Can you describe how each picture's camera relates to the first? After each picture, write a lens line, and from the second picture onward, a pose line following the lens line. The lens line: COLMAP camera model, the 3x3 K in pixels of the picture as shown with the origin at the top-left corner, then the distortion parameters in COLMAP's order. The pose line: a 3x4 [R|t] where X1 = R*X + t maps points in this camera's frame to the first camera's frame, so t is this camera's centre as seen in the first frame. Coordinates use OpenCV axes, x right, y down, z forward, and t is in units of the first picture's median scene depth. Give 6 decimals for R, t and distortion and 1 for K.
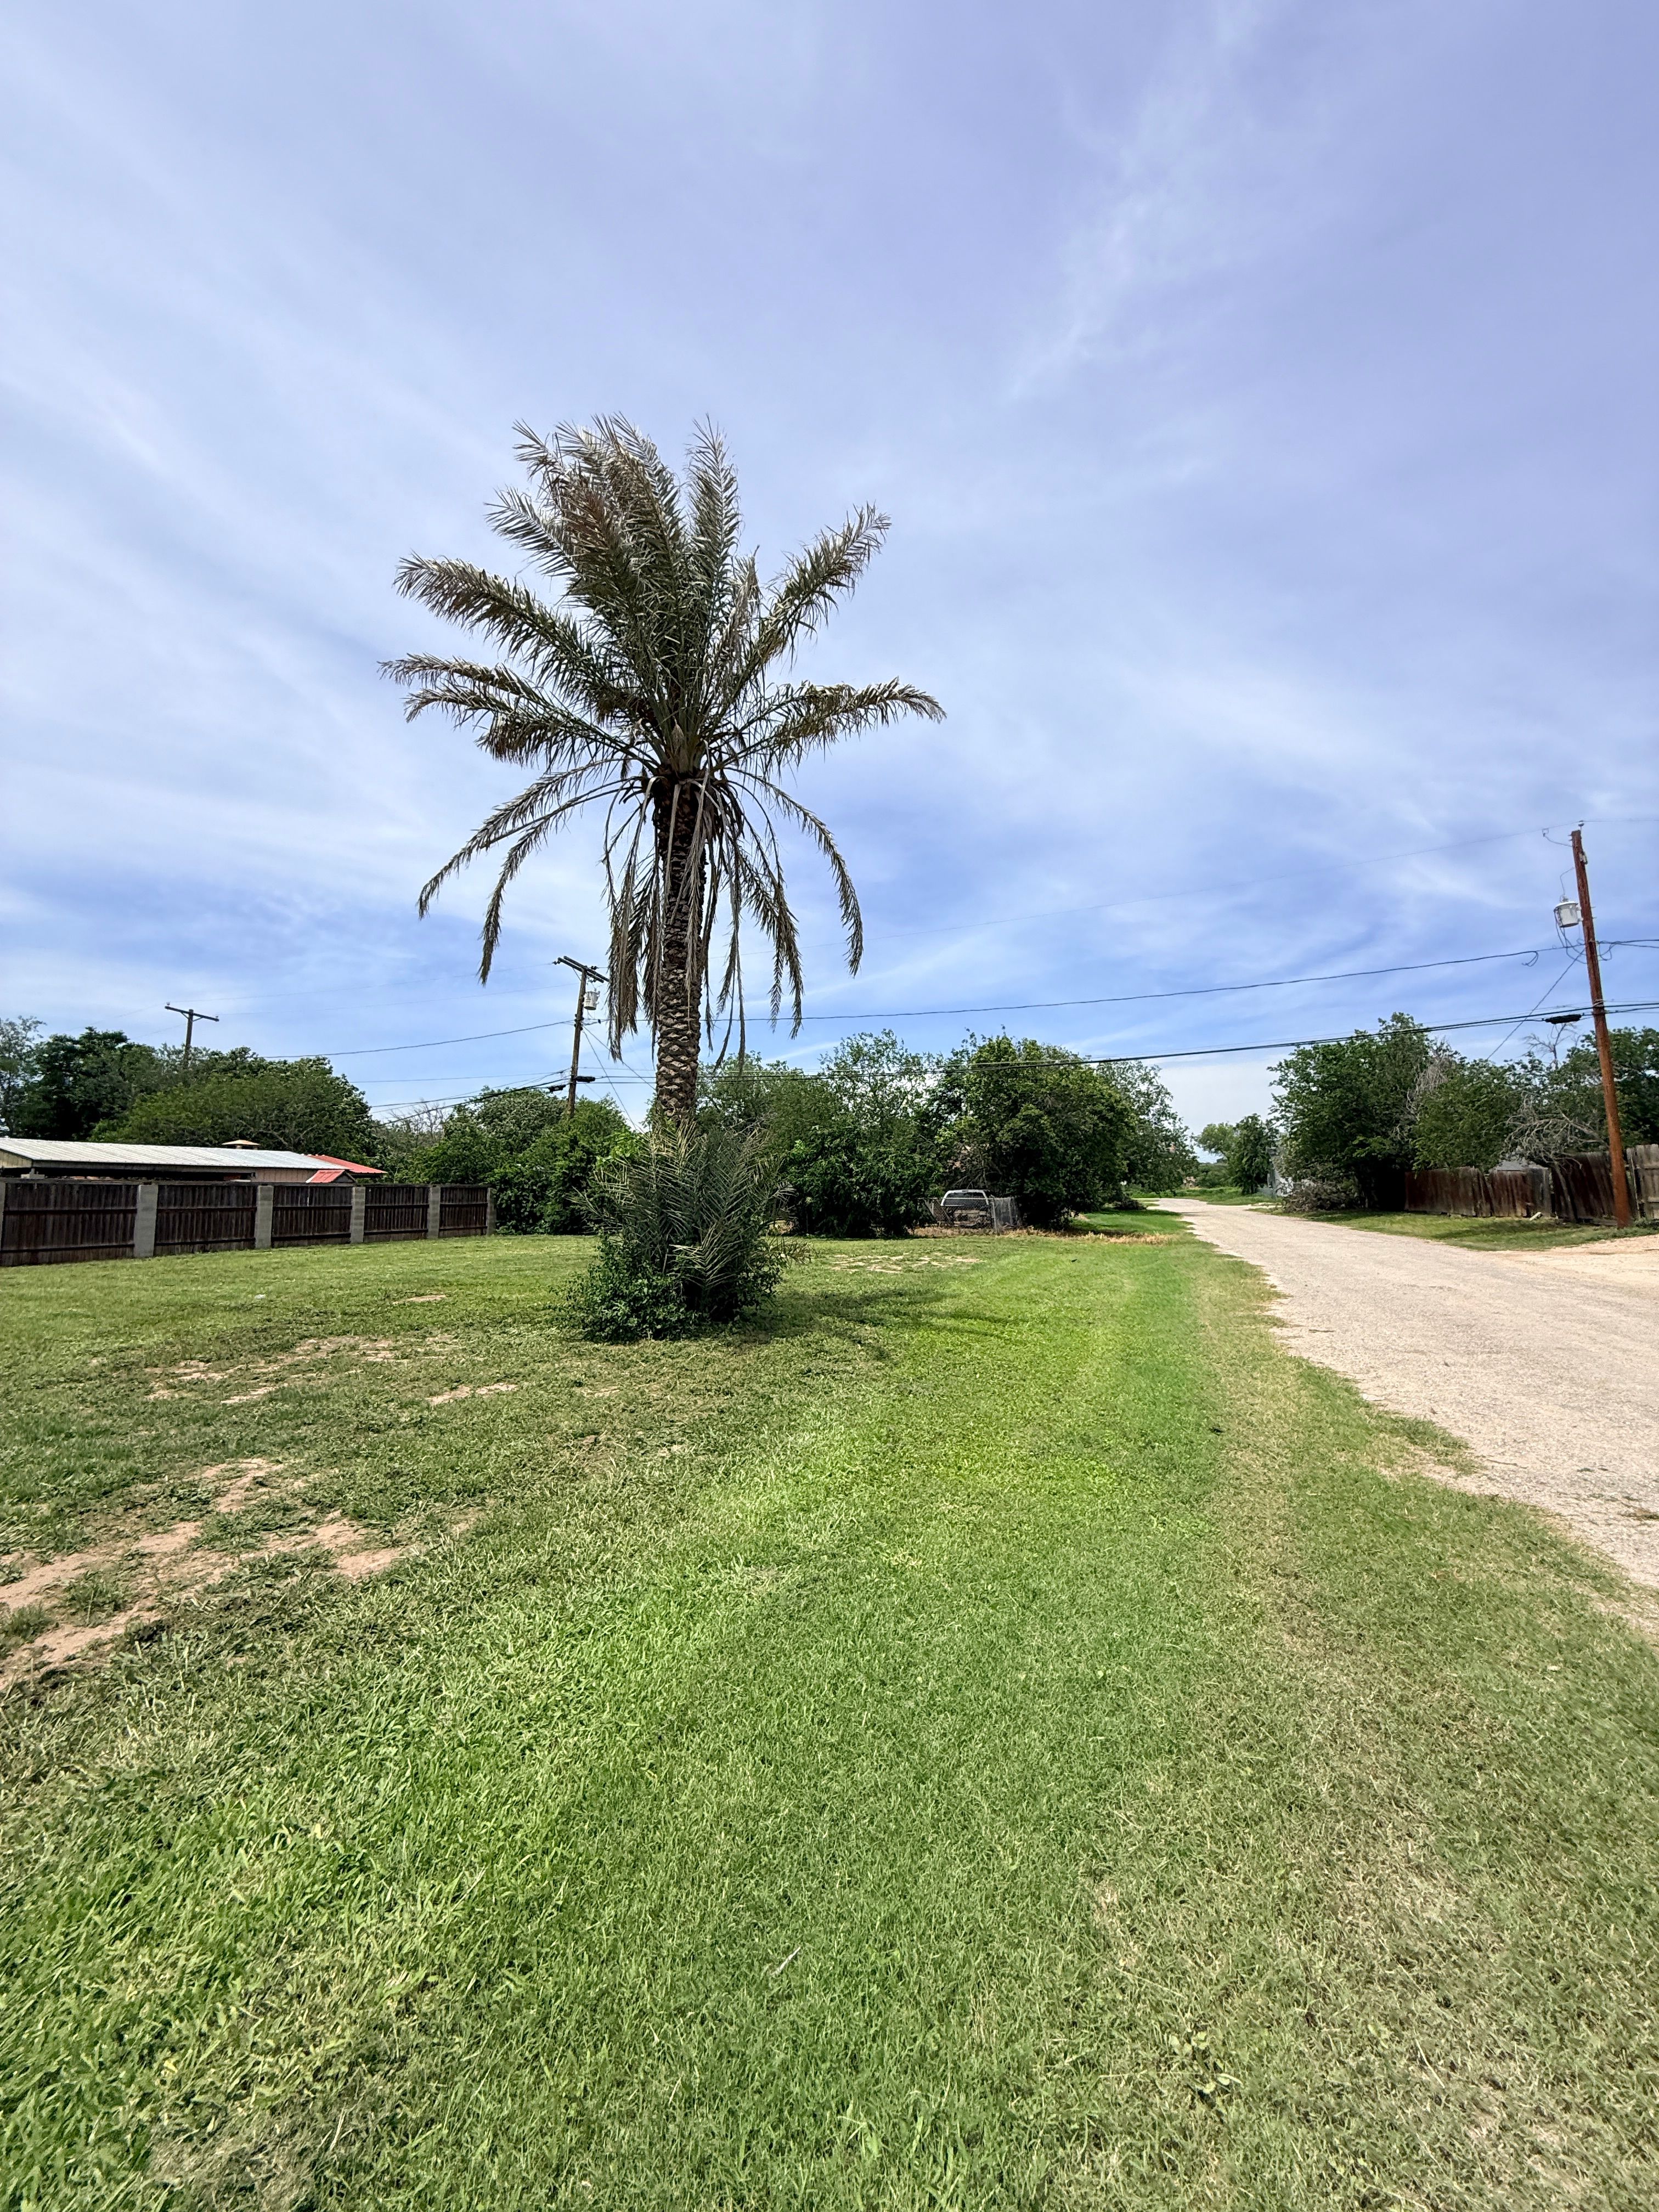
lens RADIAL K [[887.0, 0, 827.5], [0, 887.0, 1098.6], [0, 0, 1]] dist [-0.011475, 0.000082]
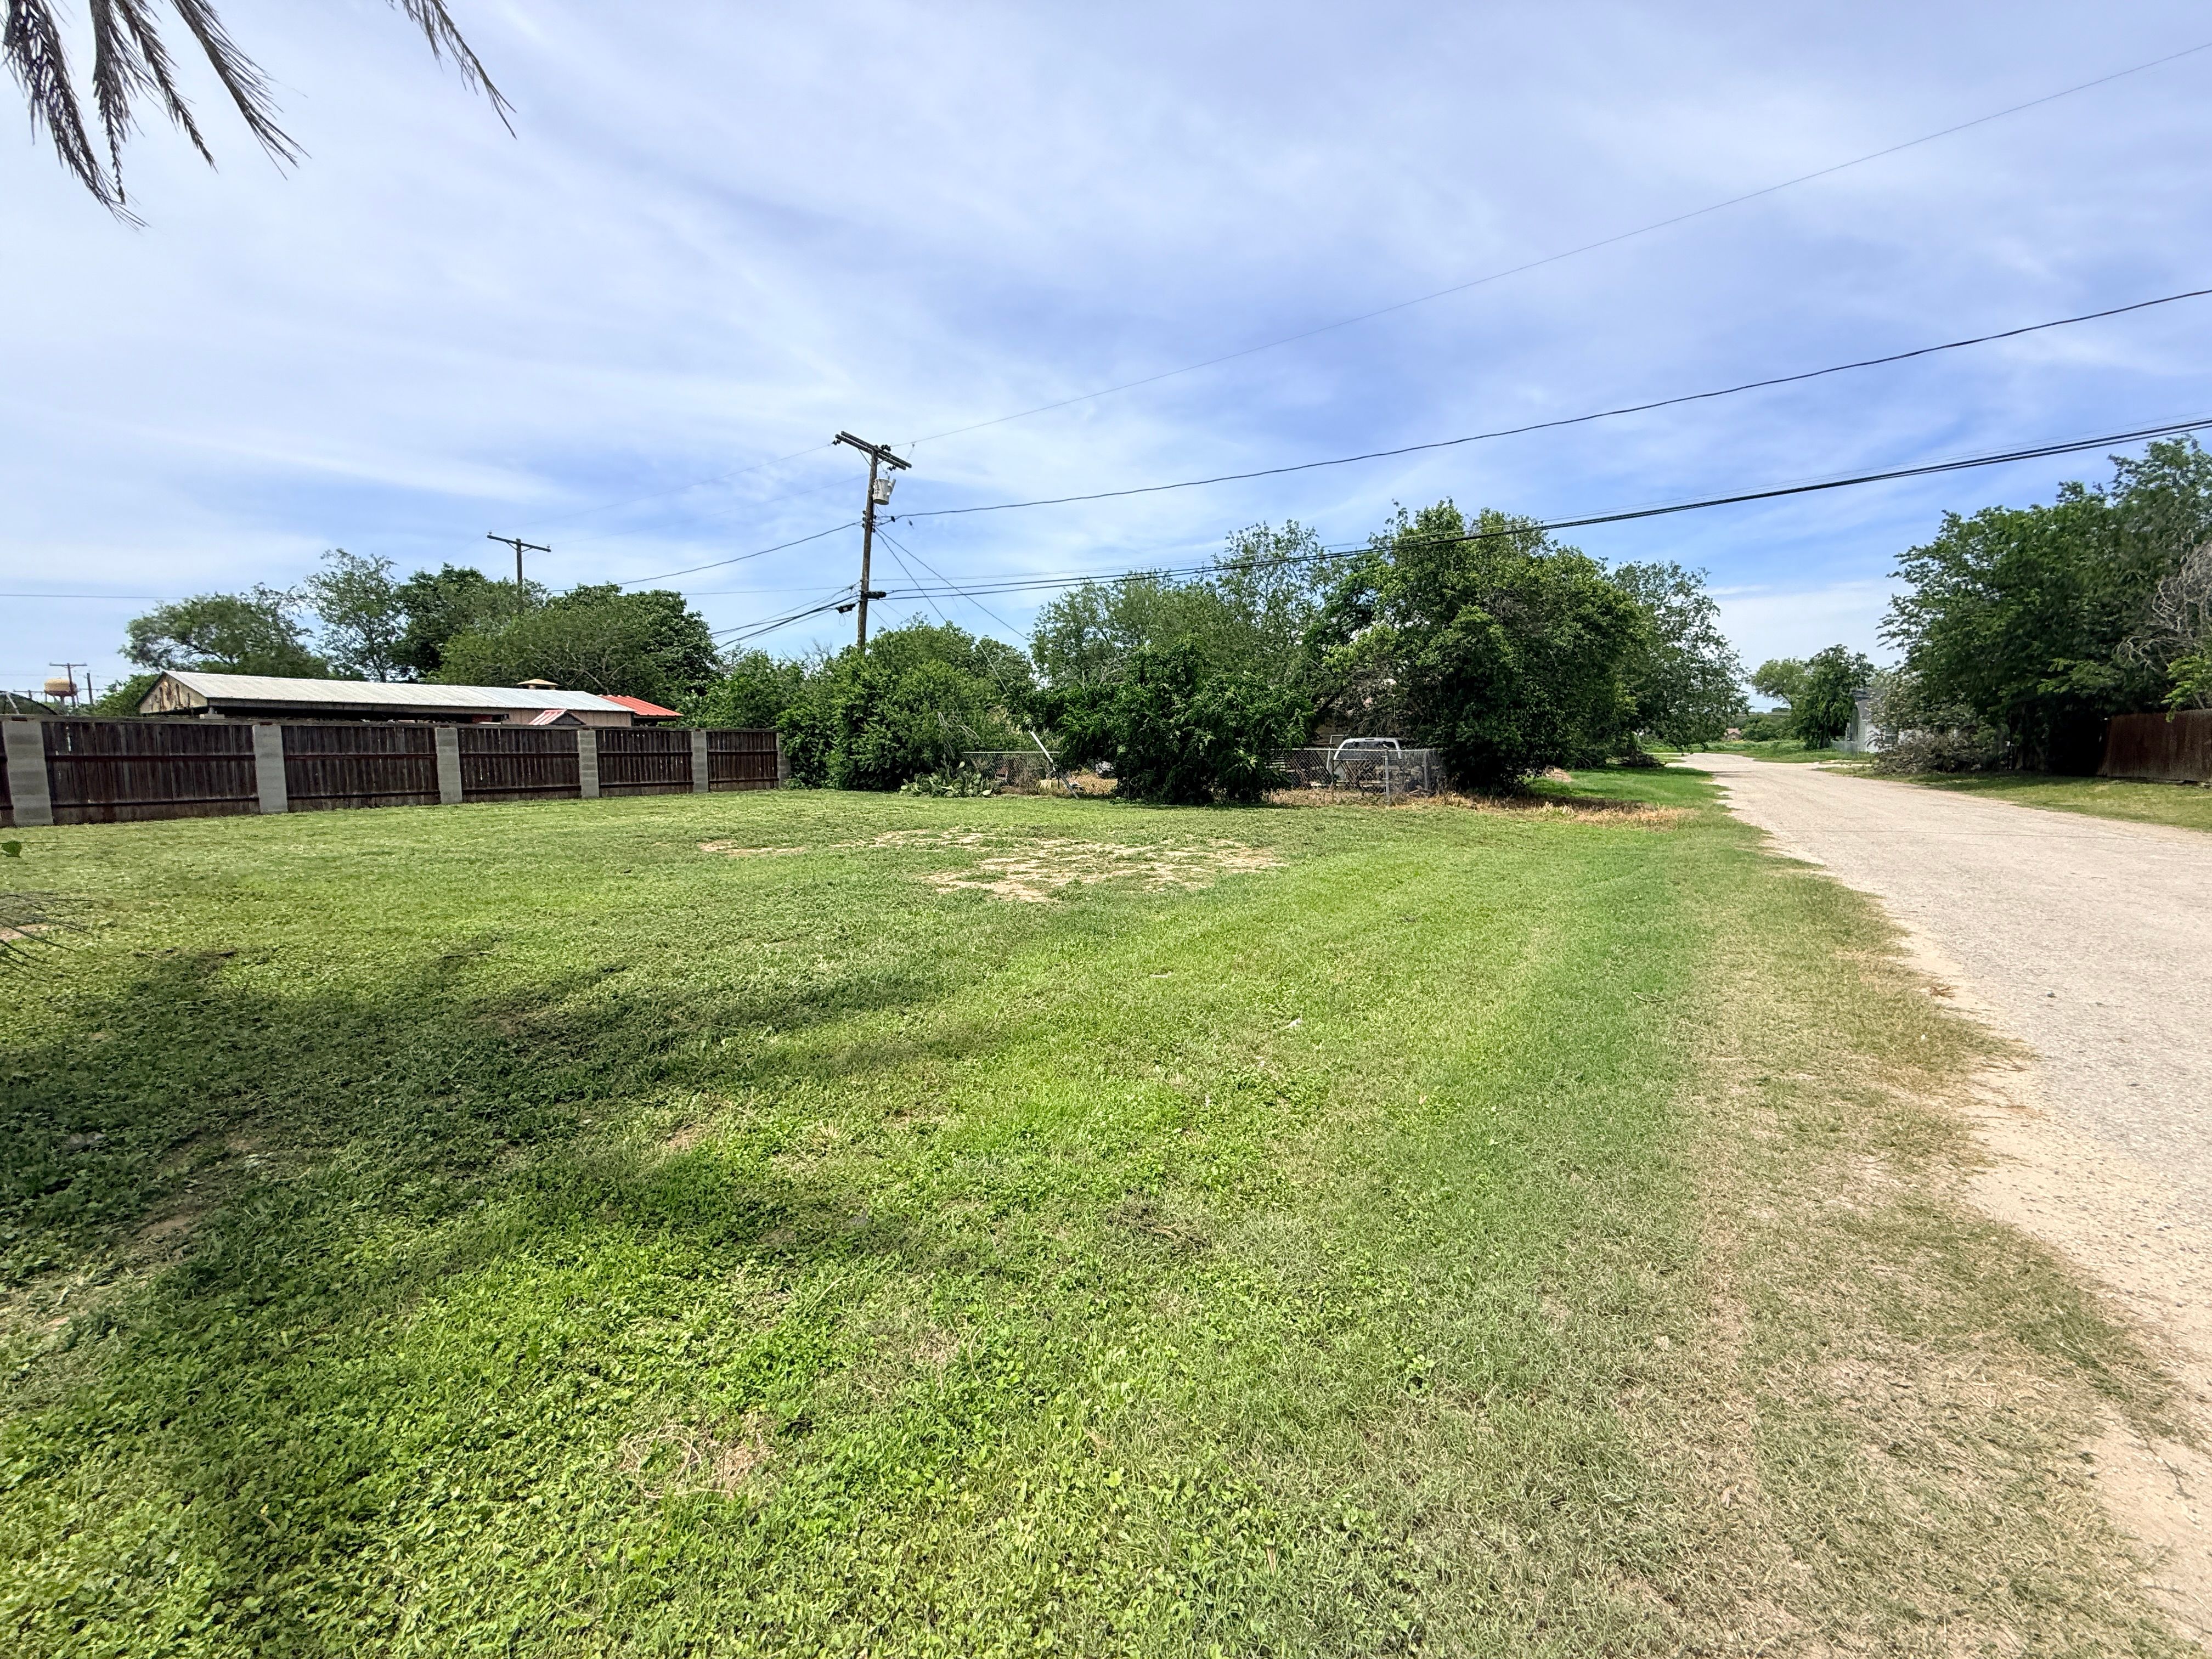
lens RADIAL K [[889.5, 0, 1093.6], [0, 889.5, 835.7], [0, 0, 1]] dist [-0.000611, -0.000061]
pose [[0.972832, 0.030598, -0.229479, 0.107040], [0.017806, 0.978402, 0.205943, 0.028917], [0.230825, -0.204434, 0.951276, 0.257076]]
